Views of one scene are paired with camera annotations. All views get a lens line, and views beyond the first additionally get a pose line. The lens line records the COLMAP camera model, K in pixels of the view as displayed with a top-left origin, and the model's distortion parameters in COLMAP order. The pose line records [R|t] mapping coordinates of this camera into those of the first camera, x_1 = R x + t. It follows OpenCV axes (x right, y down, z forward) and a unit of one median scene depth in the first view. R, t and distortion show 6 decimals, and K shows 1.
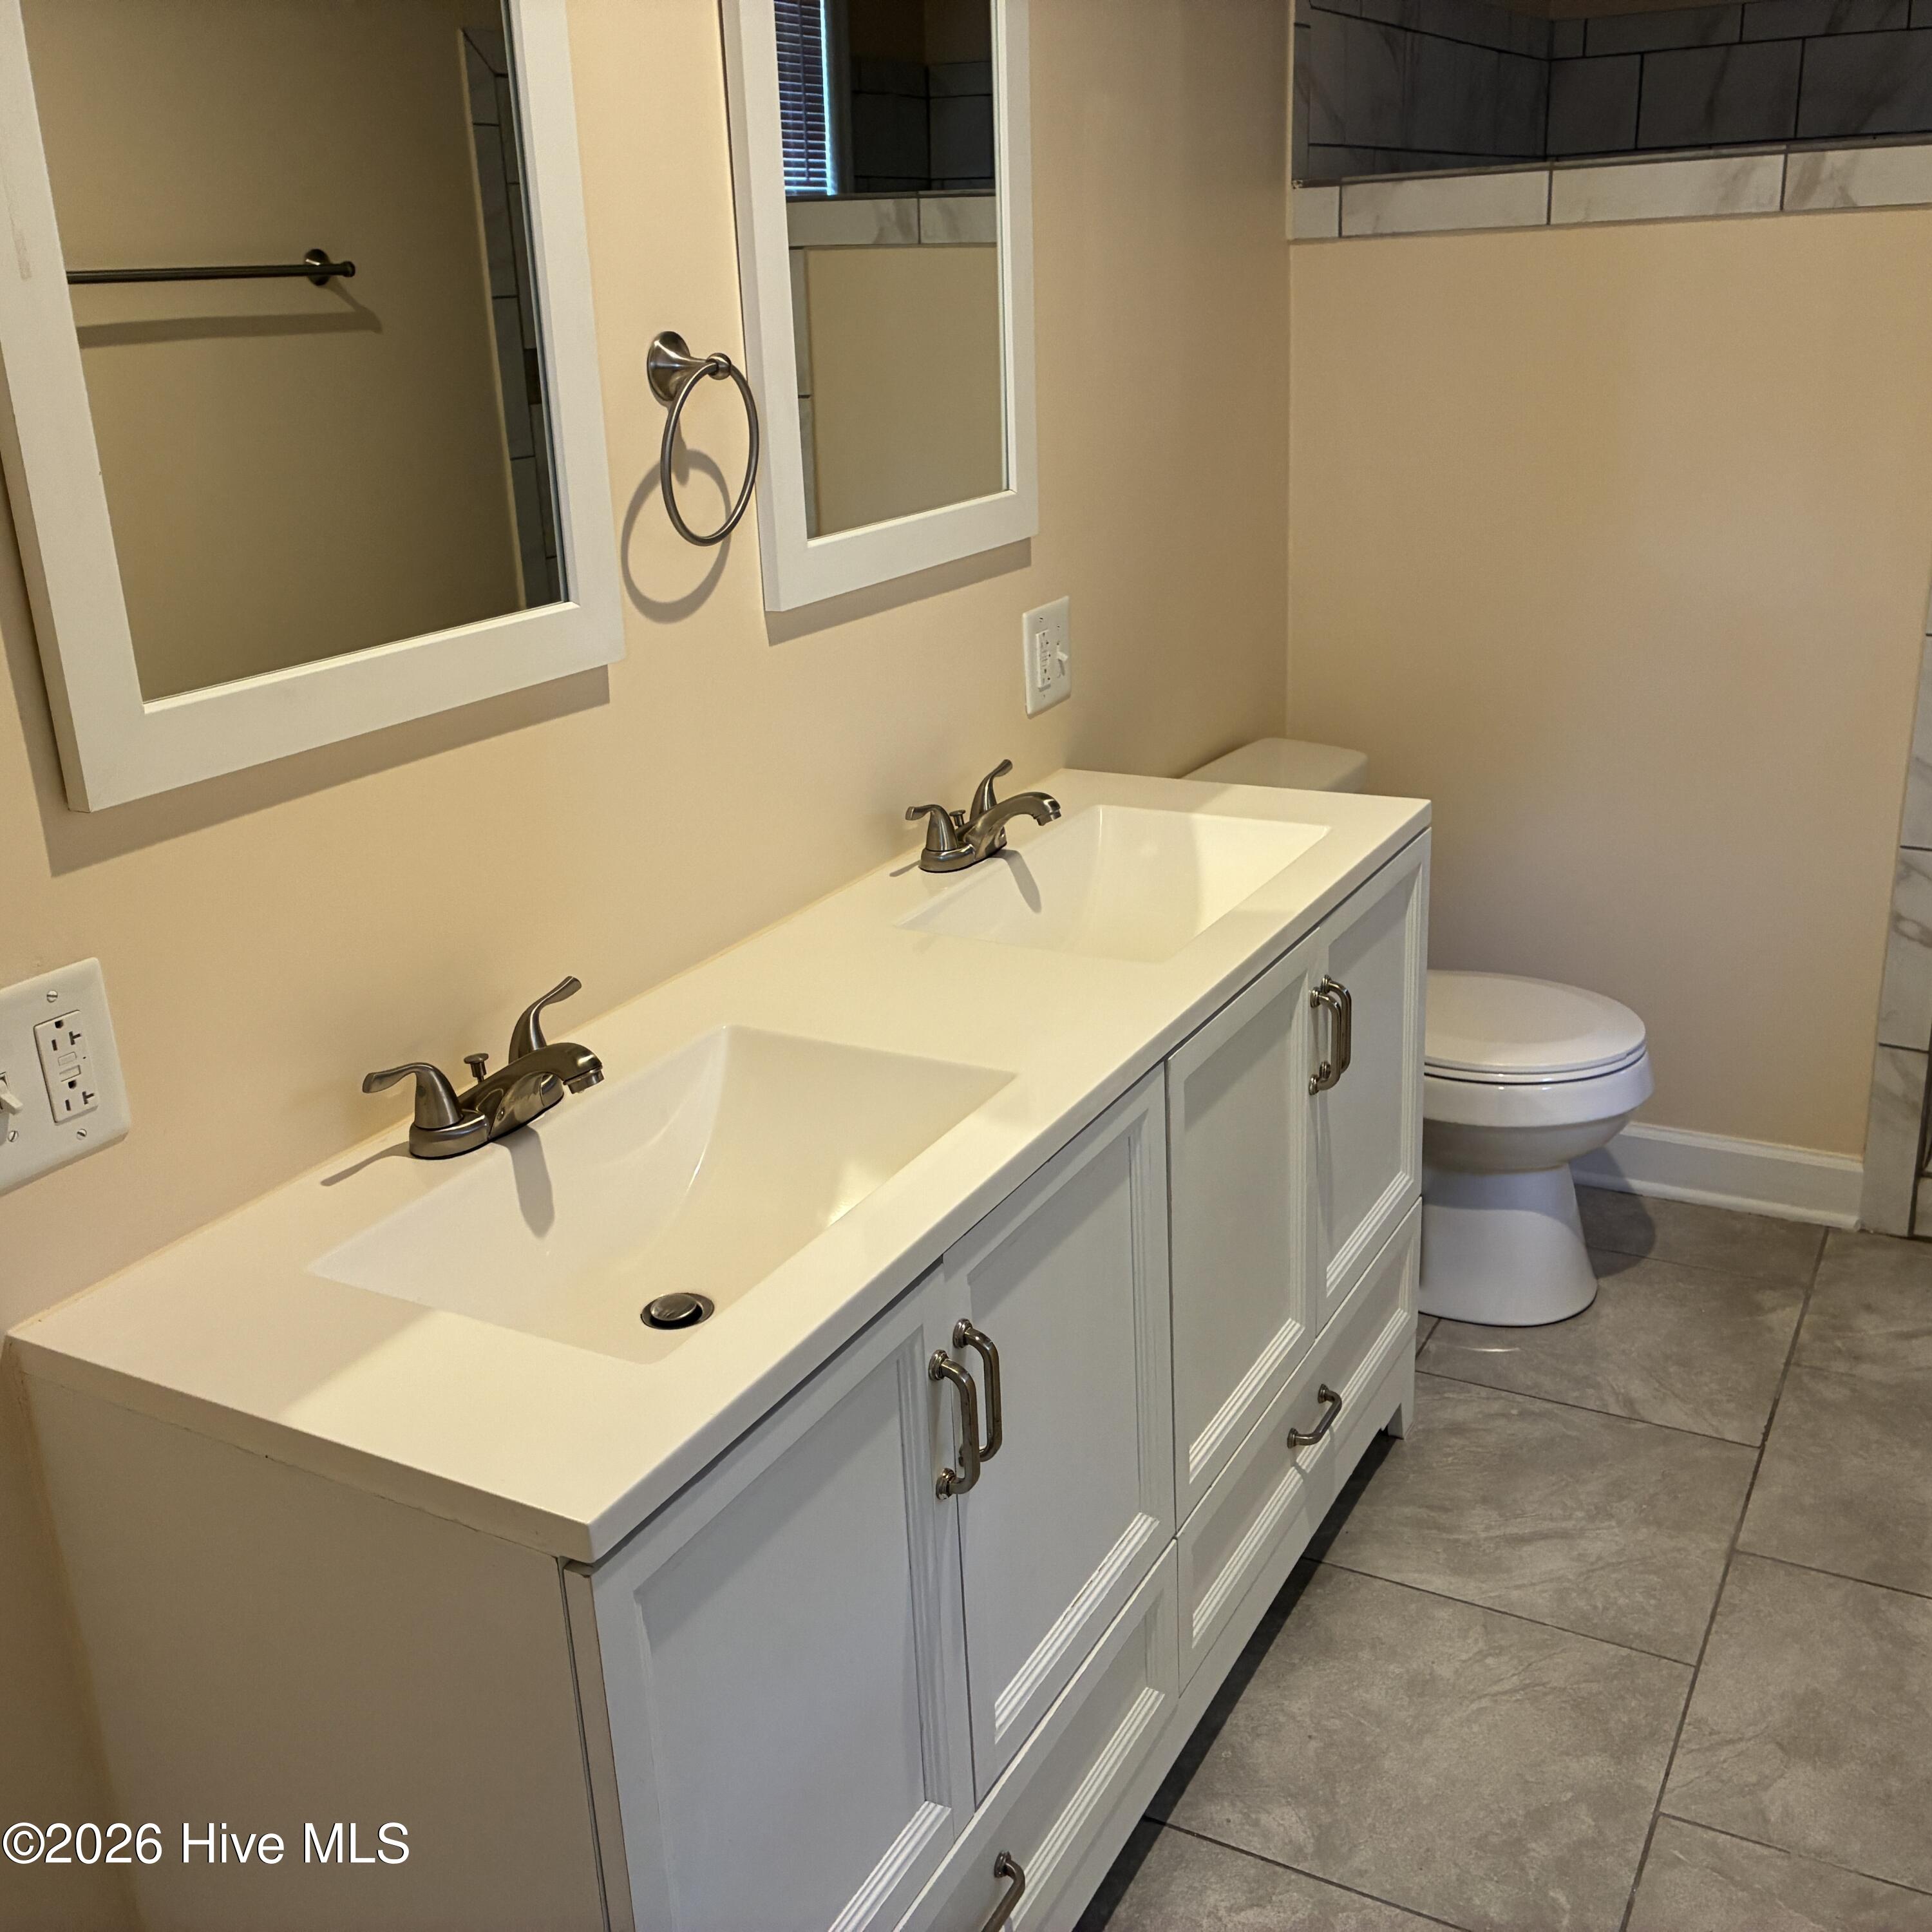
lens RADIAL K [[1958.8, 0, 959.6], [0, 1958.8, 954.1], [0, 0, 1]] dist [0.020034, -0.017270]
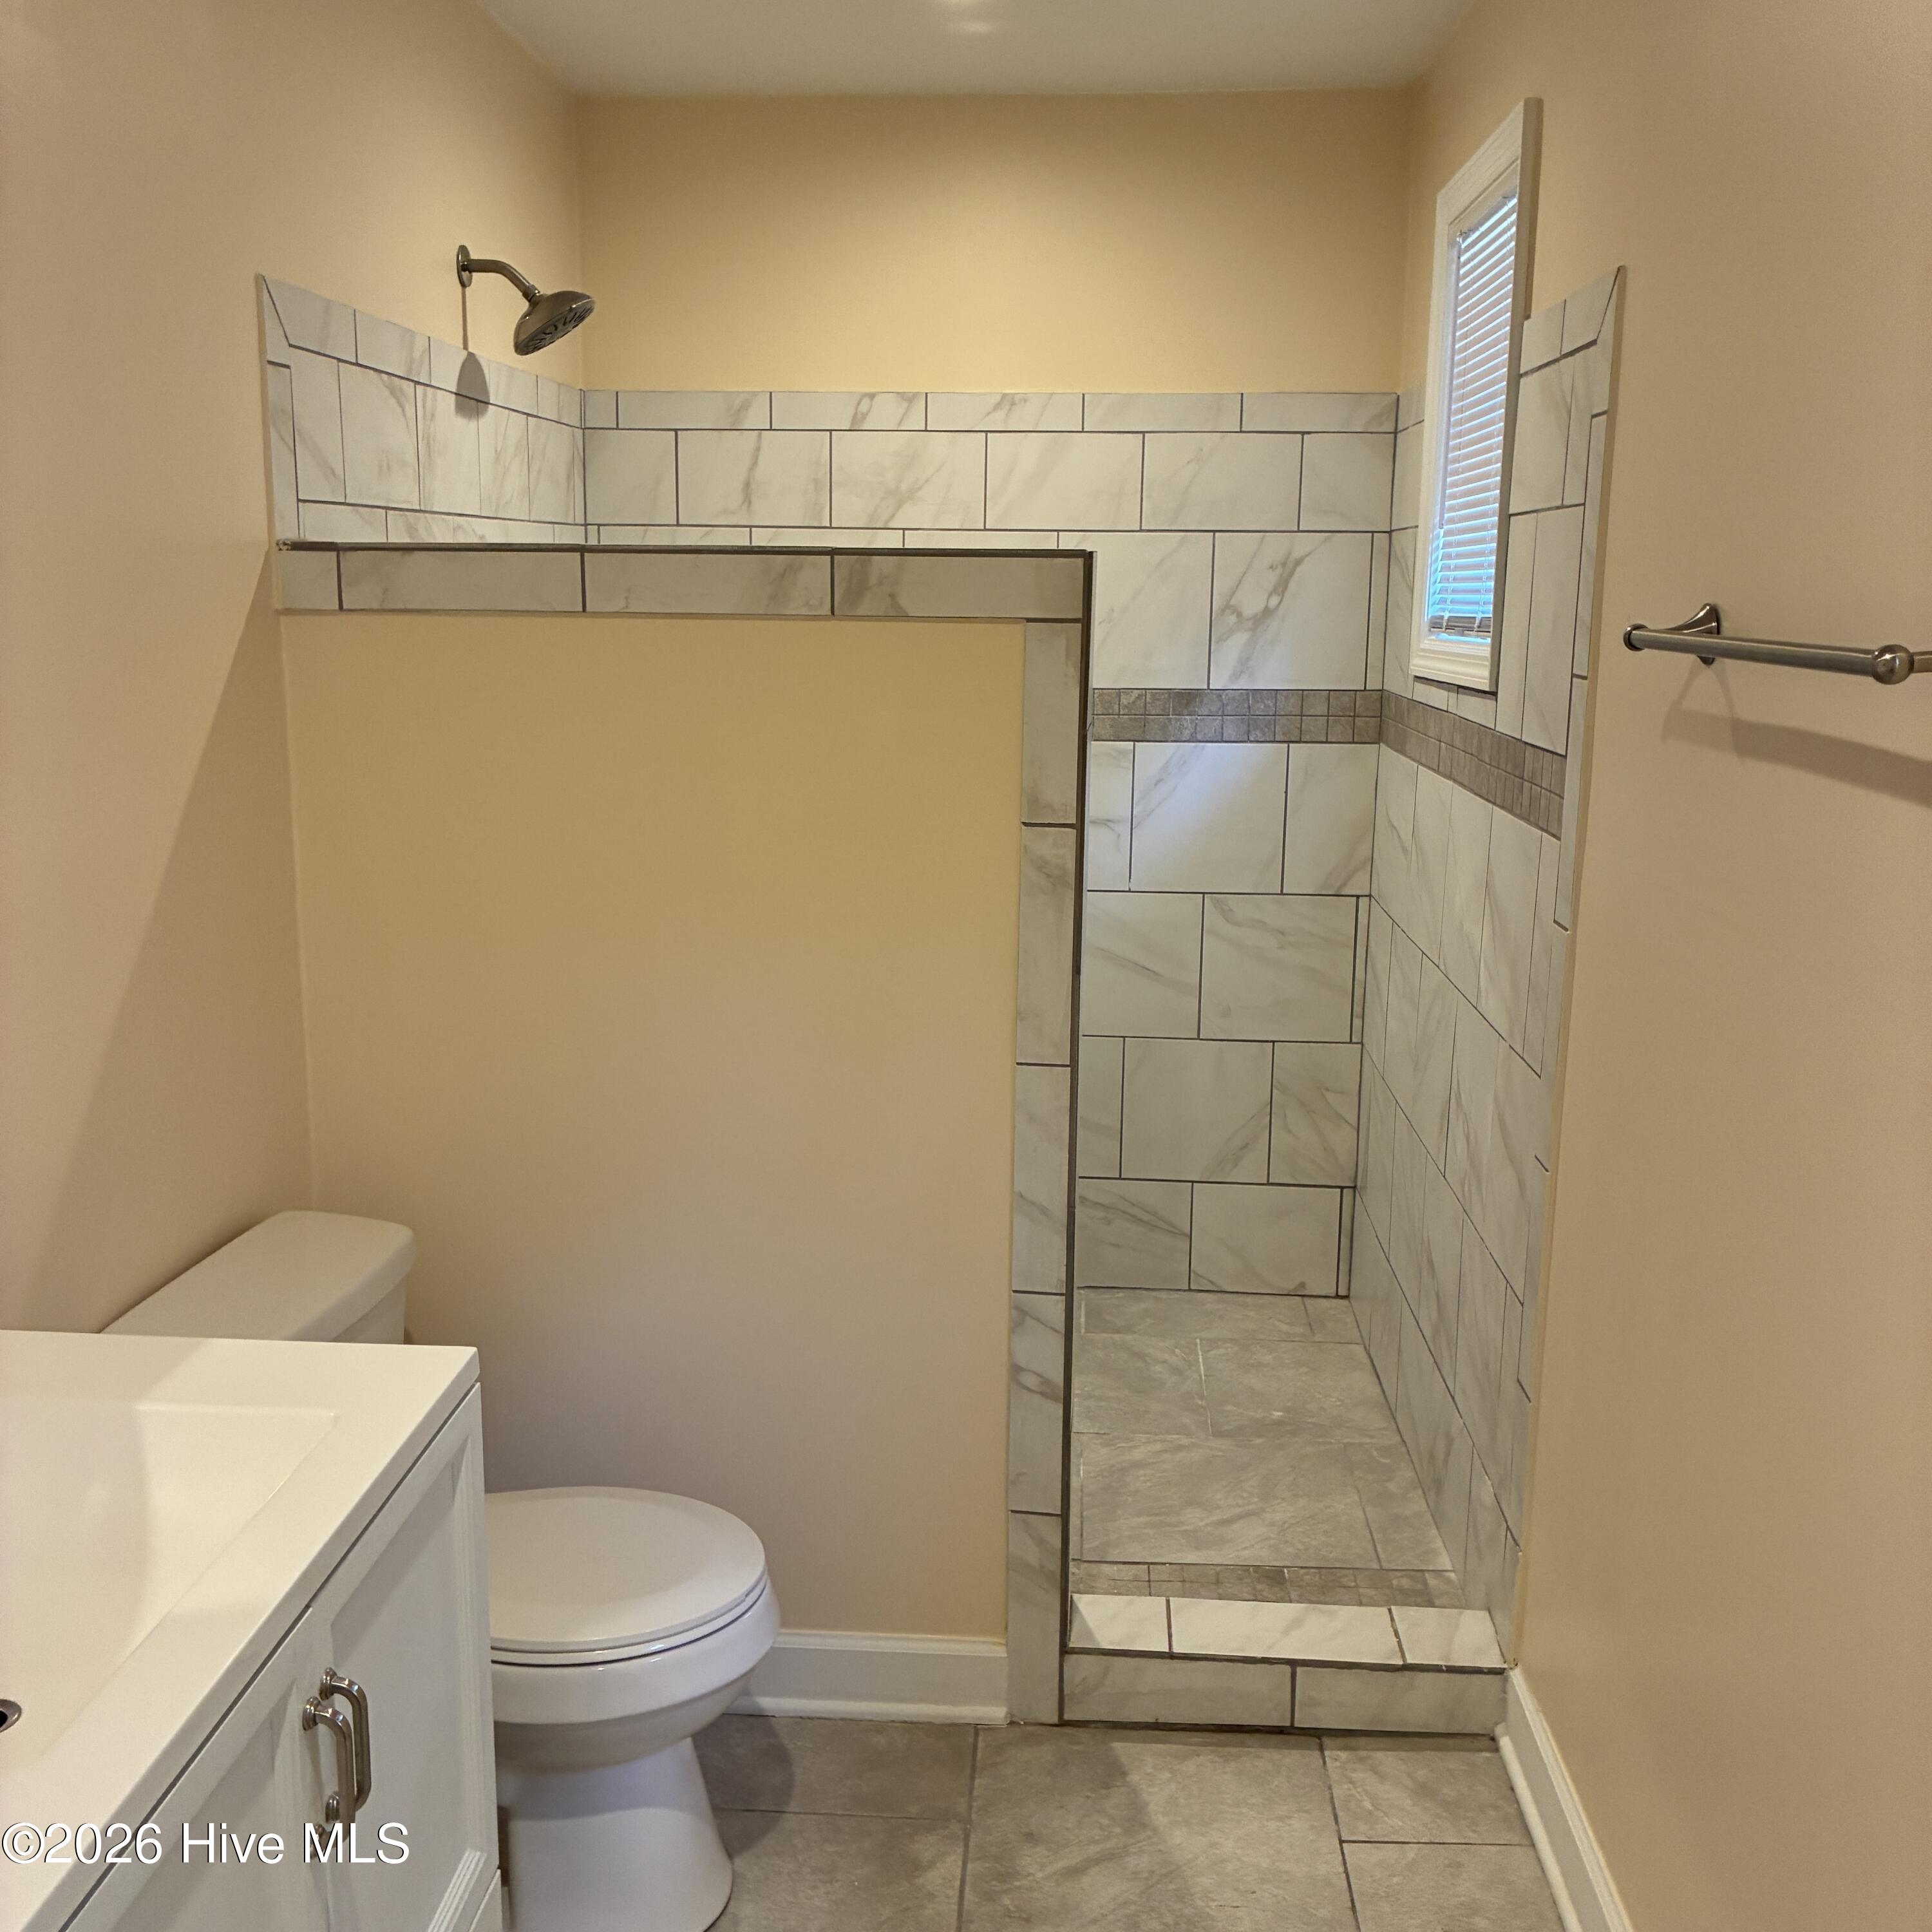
lens RADIAL K [[1958.8, 0, 959.6], [0, 1958.8, 954.1], [0, 0, 1]] dist [0.020034, -0.017270]
pose [[0.899721, -0.025092, 0.435744, 0.065973], [0.092534, 0.986618, -0.134249, -0.088862], [-0.426544, 0.161108, 0.890003, 0.179139]]
